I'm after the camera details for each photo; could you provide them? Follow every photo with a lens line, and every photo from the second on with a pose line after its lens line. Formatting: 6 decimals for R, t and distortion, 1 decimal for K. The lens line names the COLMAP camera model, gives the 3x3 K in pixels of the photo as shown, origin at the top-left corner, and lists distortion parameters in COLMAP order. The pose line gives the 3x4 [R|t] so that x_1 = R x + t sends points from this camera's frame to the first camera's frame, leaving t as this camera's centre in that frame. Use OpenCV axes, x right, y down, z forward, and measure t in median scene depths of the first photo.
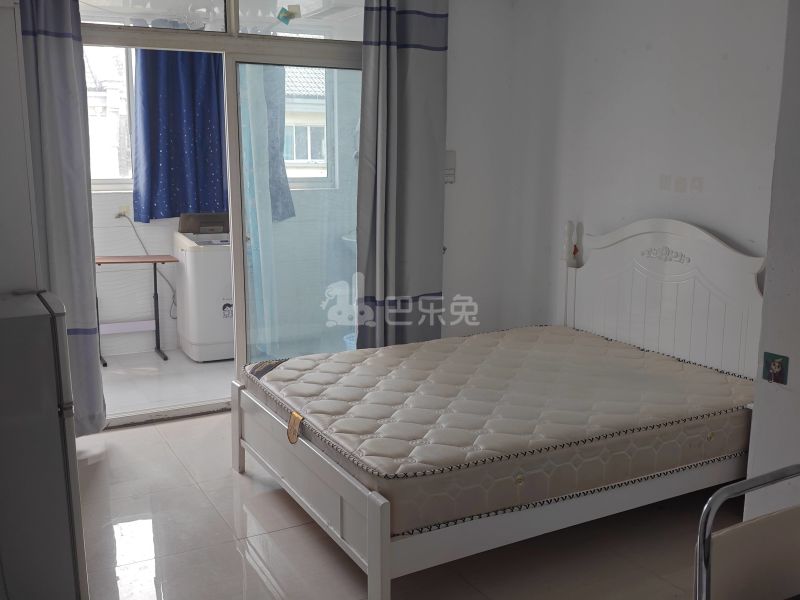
lens RADIAL K [[765.2, 0, 379.3], [0, 765.2, 297.7], [0, 0, 1]] dist [0.141672, 0.000099]
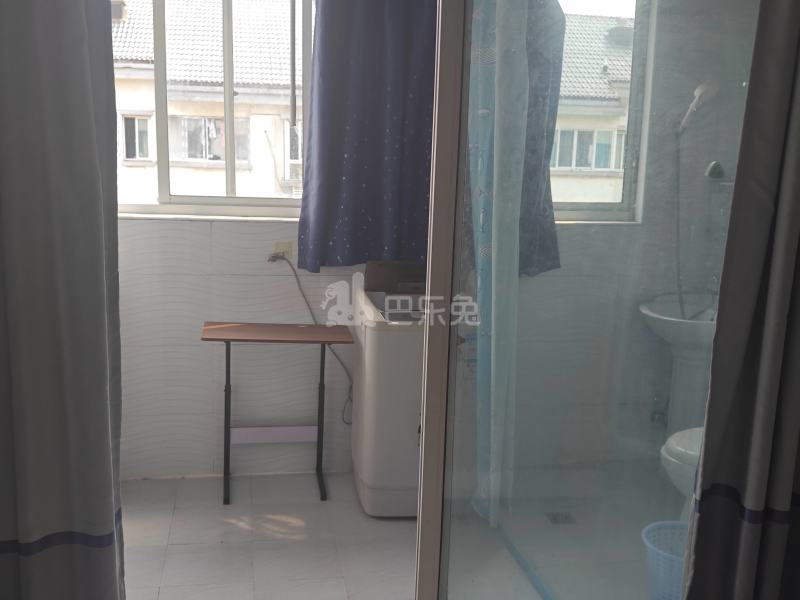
lens RADIAL K [[765.2, 0, 379.3], [0, 765.2, 297.7], [0, 0, 1]] dist [0.141672, 0.000099]
pose [[0.946491, 0.083713, -0.311683, -0.060234], [-0.085998, 0.996275, 0.006433, -0.083706], [0.311060, 0.020716, 0.950164, 0.436965]]
